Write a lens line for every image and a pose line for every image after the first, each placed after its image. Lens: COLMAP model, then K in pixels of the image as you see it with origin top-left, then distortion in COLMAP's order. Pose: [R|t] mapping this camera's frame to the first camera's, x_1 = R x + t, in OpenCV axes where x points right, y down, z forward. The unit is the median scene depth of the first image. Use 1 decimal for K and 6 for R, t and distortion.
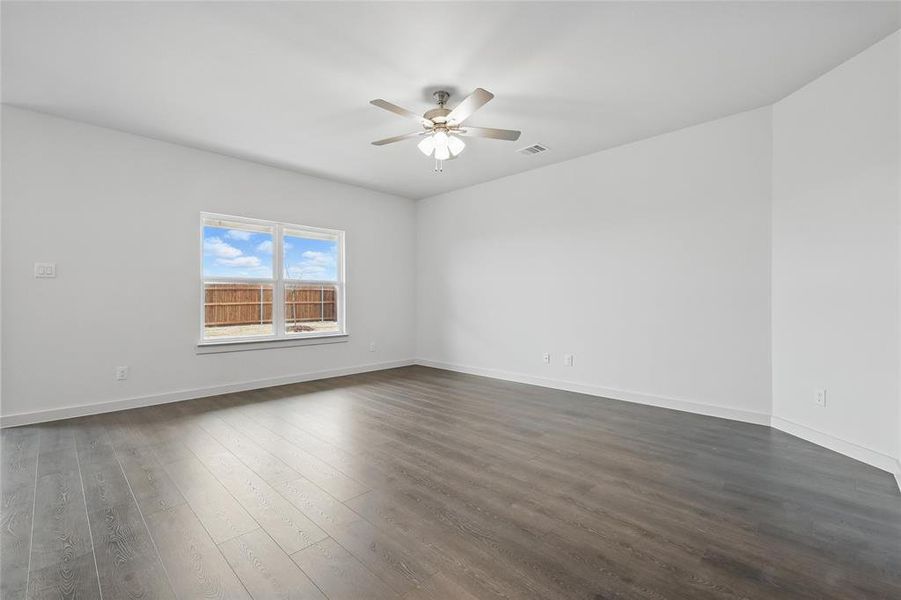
lens RADIAL K [[394.7, 0, 451.7], [0, 394.7, 298.5], [0, 0, 1]] dist [0.003100, -0.000119]
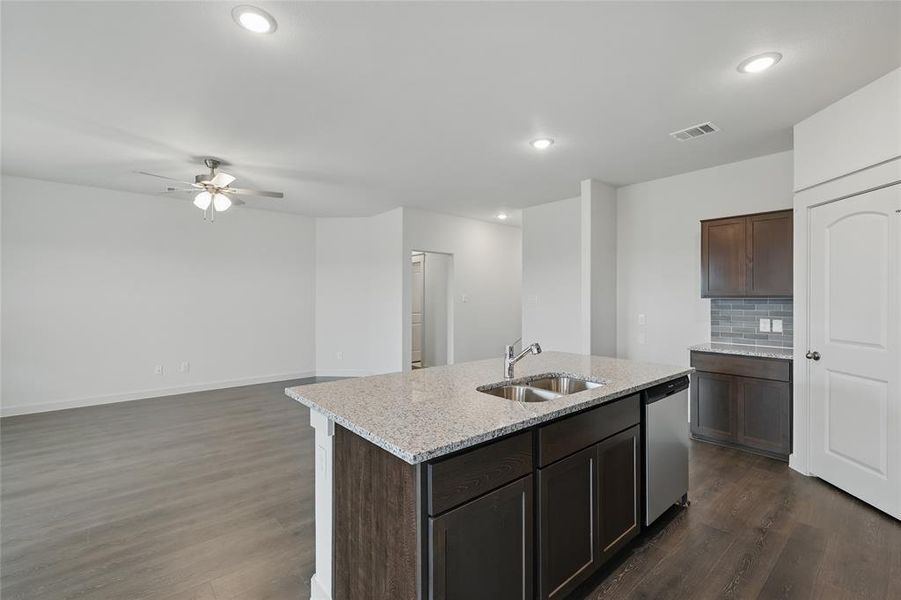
lens RADIAL K [[394.7, 0, 451.7], [0, 394.7, 298.5], [0, 0, 1]] dist [0.003100, -0.000119]
pose [[0.089003, 0.001494, 0.996030, -1.211382], [-0.005472, 0.999985, -0.001011, -0.083777], [-0.996016, -0.005360, 0.089010, 0.127820]]
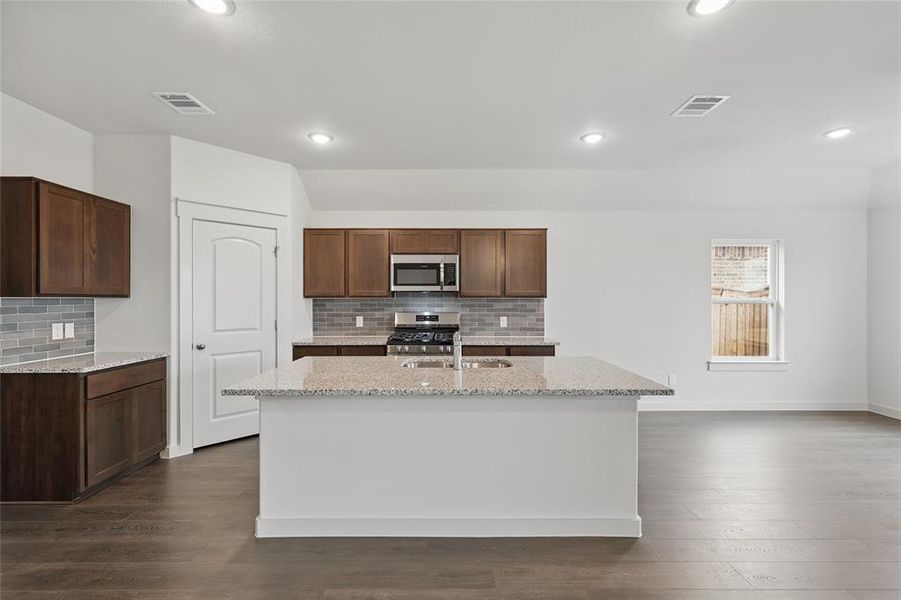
lens RADIAL K [[394.7, 0, 451.7], [0, 394.7, 298.5], [0, 0, 1]] dist [0.003100, -0.000119]
pose [[-0.713185, 0.000548, -0.700976, 0.062150], [0.004026, 0.999986, -0.003314, -0.081521], [0.700965, -0.005186, -0.713177, 0.638046]]
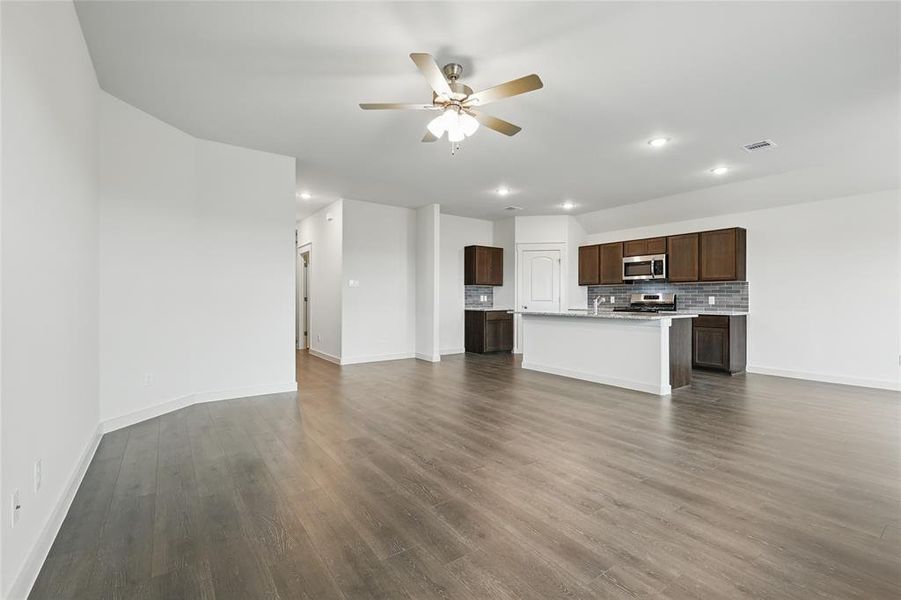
lens RADIAL K [[394.7, 0, 451.7], [0, 394.7, 298.5], [0, 0, 1]] dist [0.003100, -0.000119]
pose [[-0.985328, -0.000878, 0.170667, -0.175424], [-0.001799, 0.999985, -0.005242, 0.005454], [-0.170660, -0.005472, -0.985315, 1.877553]]
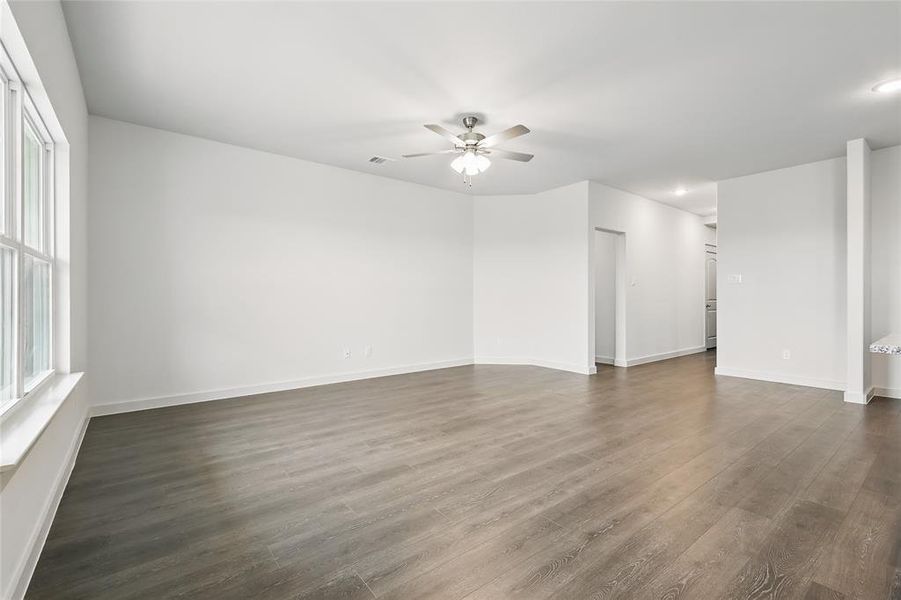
lens RADIAL K [[394.7, 0, 451.7], [0, 394.7, 298.5], [0, 0, 1]] dist [0.003100, -0.000119]
pose [[0.123258, 0.000494, 0.992375, -1.177278], [-0.002947, 0.999996, -0.000131, 0.003573], [-0.992370, -0.002908, 0.123259, 0.908656]]
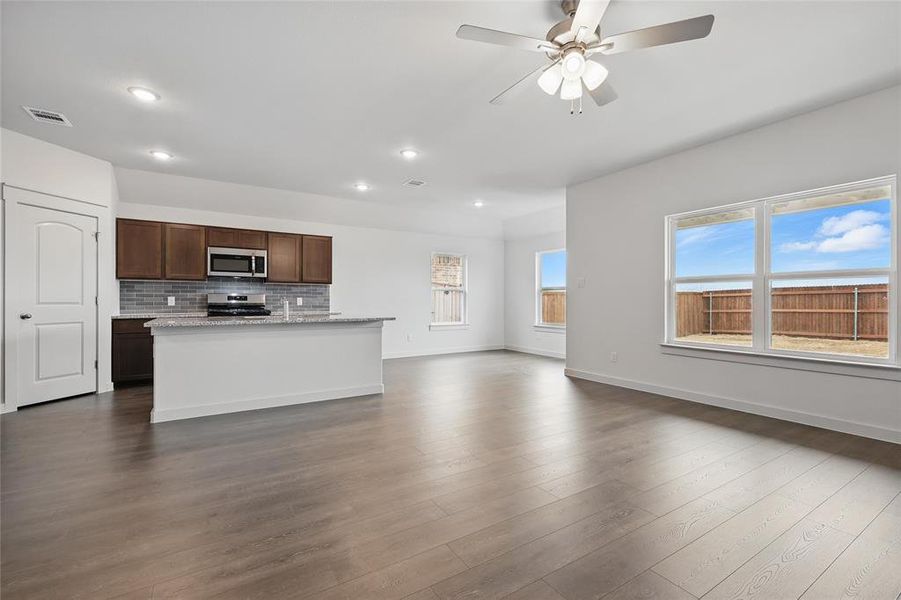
lens RADIAL K [[394.7, 0, 451.7], [0, 394.7, 298.5], [0, 0, 1]] dist [0.003100, -0.000119]
pose [[-0.231932, -0.003633, -0.972725, 0.688773], [0.002639, 0.999987, -0.004364, -0.001840], [0.972729, -0.003579, -0.231919, 0.955688]]
